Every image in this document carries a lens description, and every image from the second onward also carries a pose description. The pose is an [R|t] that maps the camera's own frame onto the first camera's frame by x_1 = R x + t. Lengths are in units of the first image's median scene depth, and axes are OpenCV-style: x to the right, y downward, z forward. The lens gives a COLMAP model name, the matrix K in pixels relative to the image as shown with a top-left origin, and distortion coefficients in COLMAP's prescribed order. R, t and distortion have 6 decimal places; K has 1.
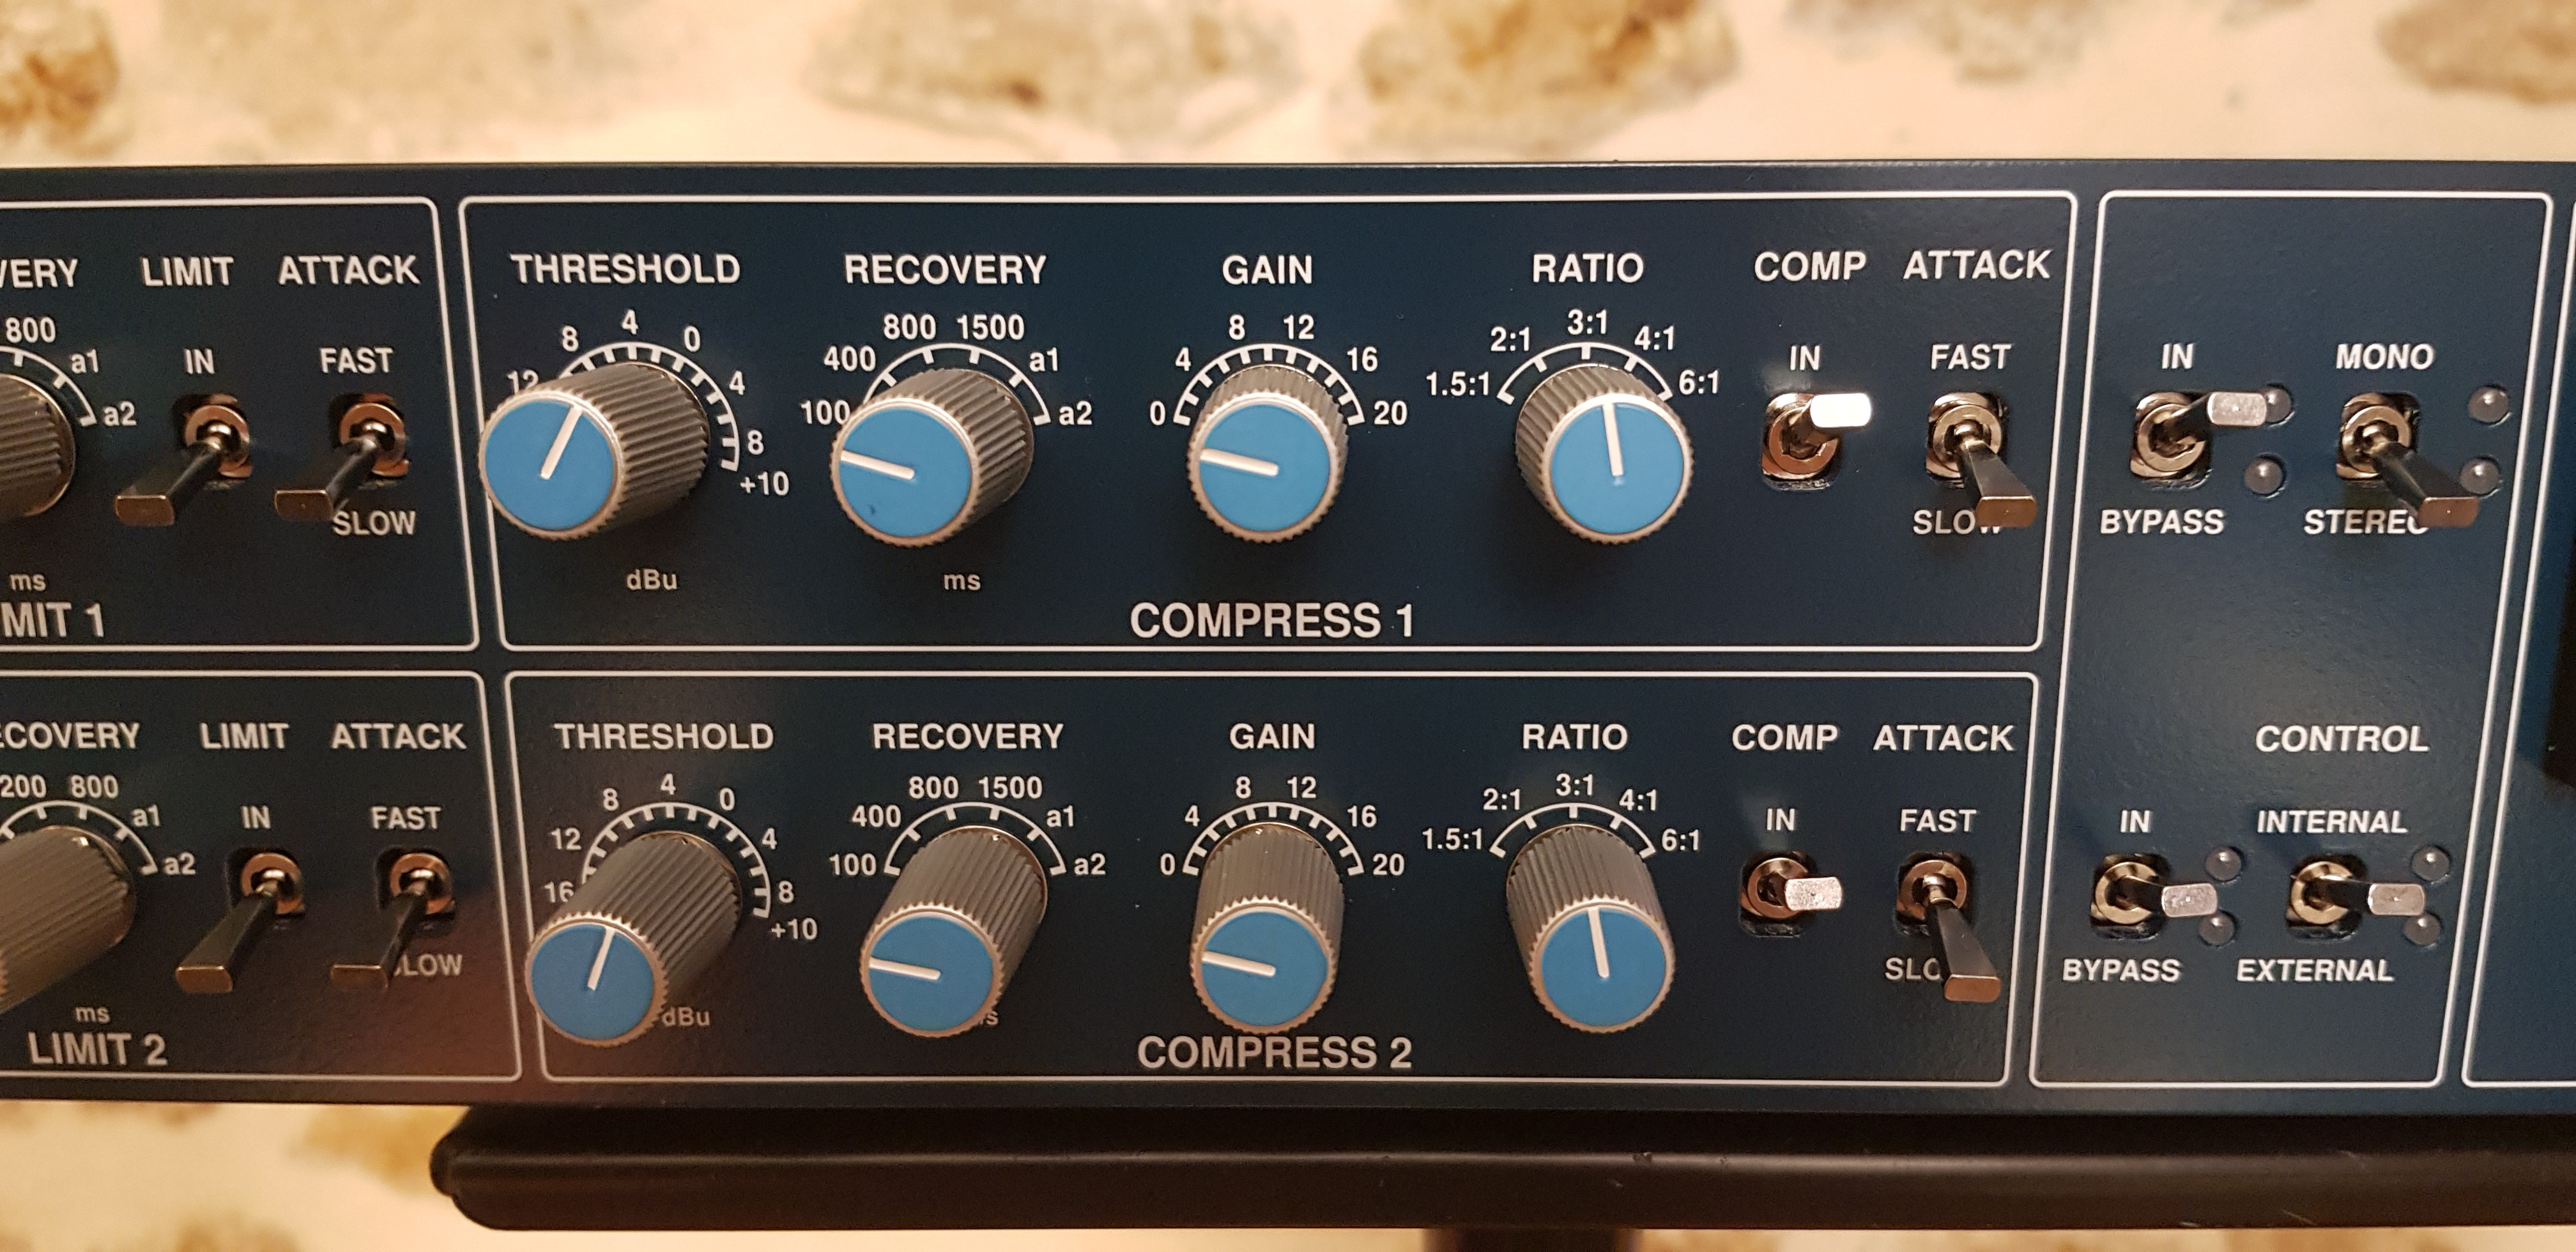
lens RADIAL K [[1954.3, 0, 1293.7], [0, 1954.3, 695.0], [0, 0, 1]] dist [0.063836, -0.155440]
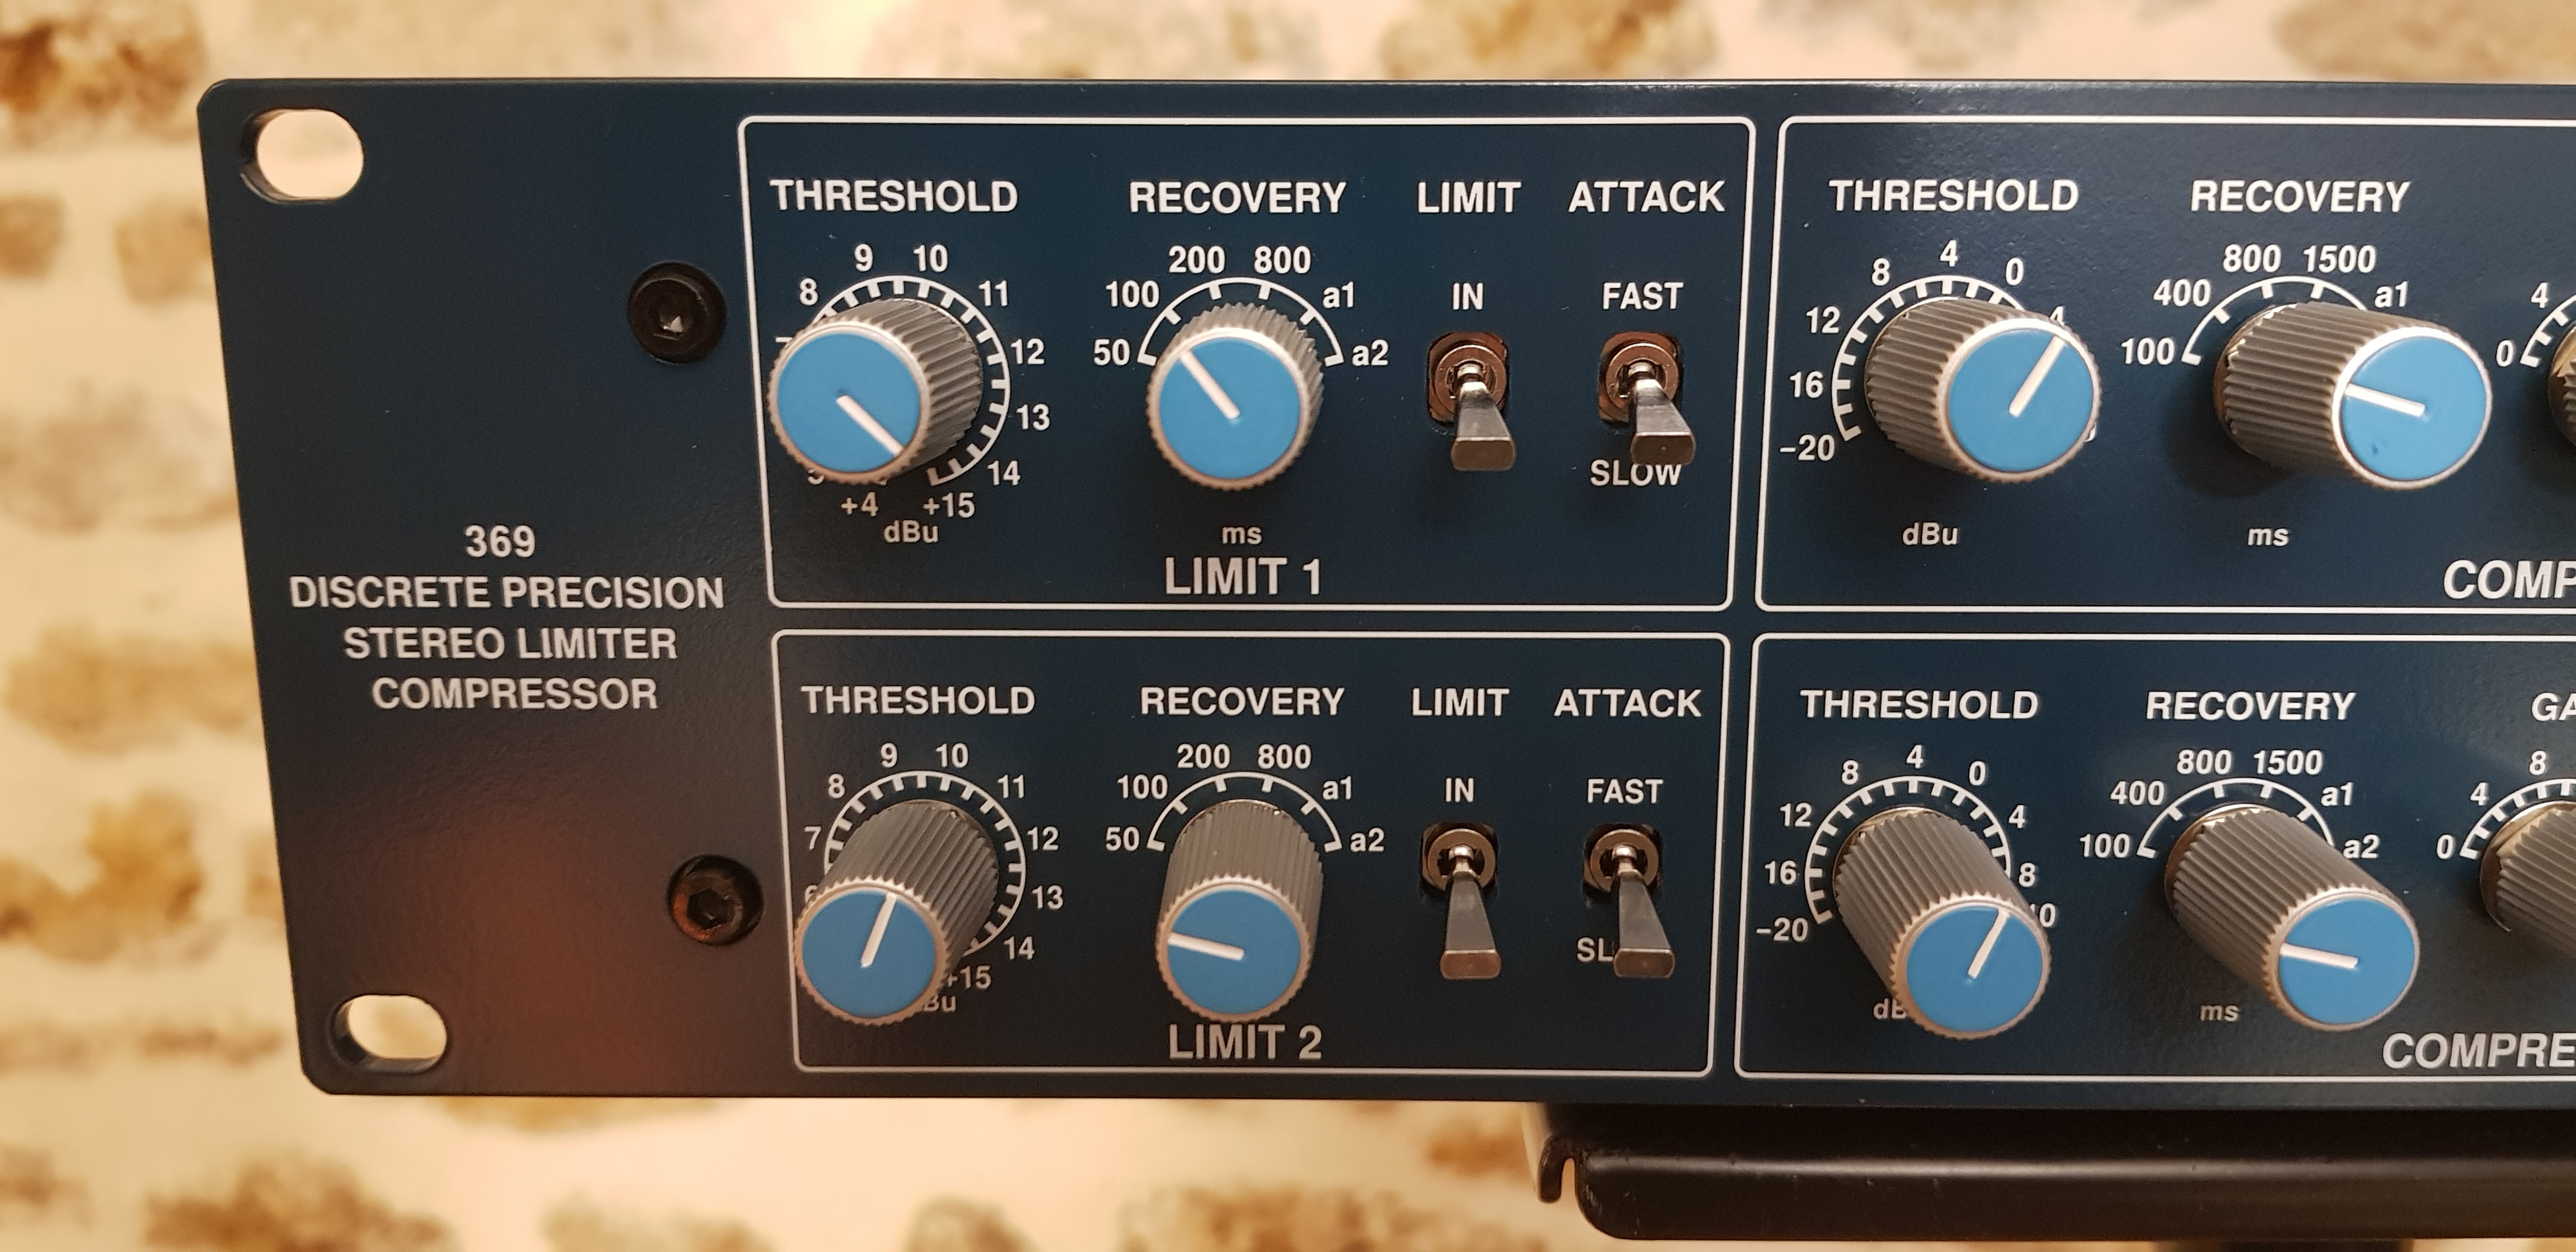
lens RADIAL K [[2106.5, 0, 1348.8], [0, 2106.5, 663.7], [0, 0, 1]] dist [0.075172, -0.216641]
pose [[0.999977, 0.003475, -0.005837, -0.119016], [-0.003457, 0.999989, 0.003140, -0.000053], [0.005848, -0.003119, 0.999978, 0.001657]]
